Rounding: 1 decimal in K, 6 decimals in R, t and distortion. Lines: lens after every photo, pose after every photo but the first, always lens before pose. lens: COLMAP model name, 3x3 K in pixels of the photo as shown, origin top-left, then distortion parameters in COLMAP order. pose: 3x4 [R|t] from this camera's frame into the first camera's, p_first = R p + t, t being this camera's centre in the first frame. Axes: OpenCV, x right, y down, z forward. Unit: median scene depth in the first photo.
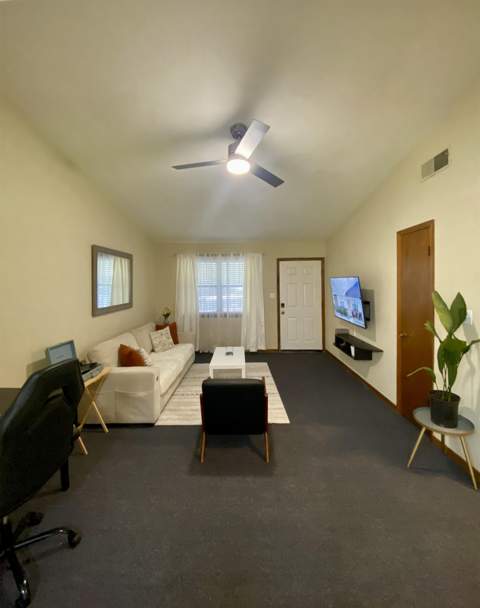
lens RADIAL K [[258.6, 0, 243.0], [0, 258.6, 285.9], [0, 0, 1]] dist [0.000913, -0.000023]
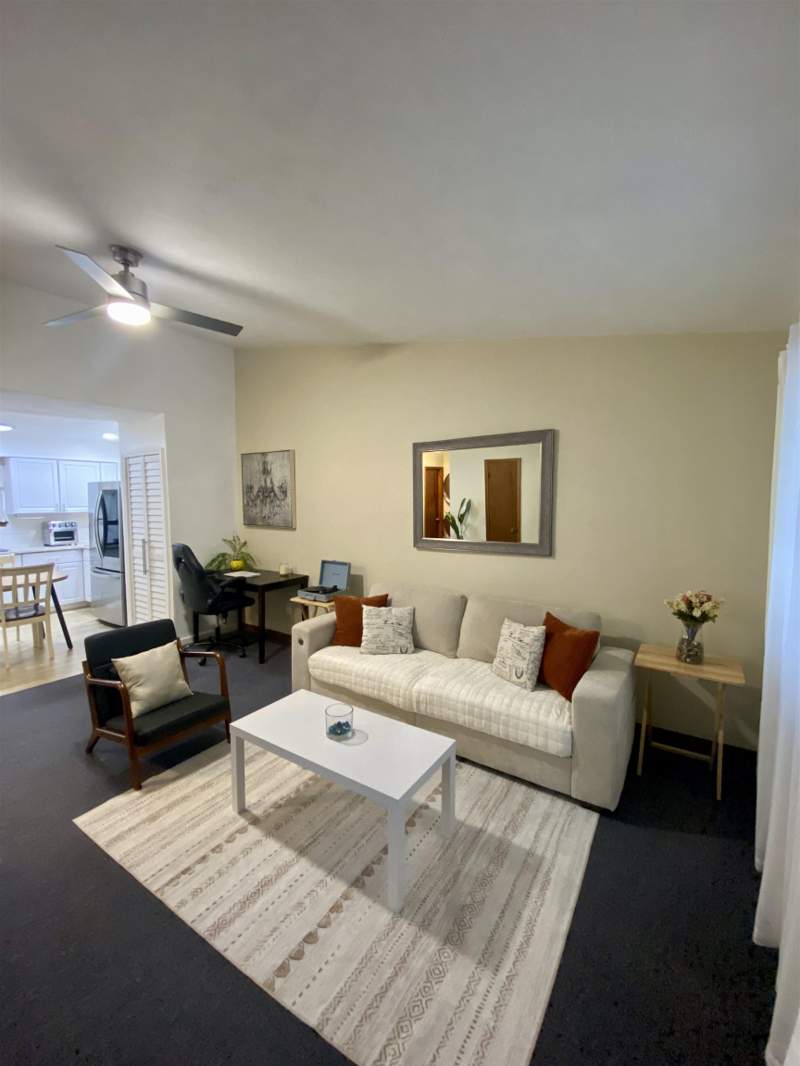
lens RADIAL K [[432.4, 0, 400.0], [0, 432.4, 533.0], [0, 0, 1]] dist [0.041255, -0.029392]
pose [[-0.558449, 0.070584, -0.826530, 0.234189], [-0.000817, 0.996326, 0.085637, -0.013462], [0.829538, 0.048499, -0.556340, 0.959830]]
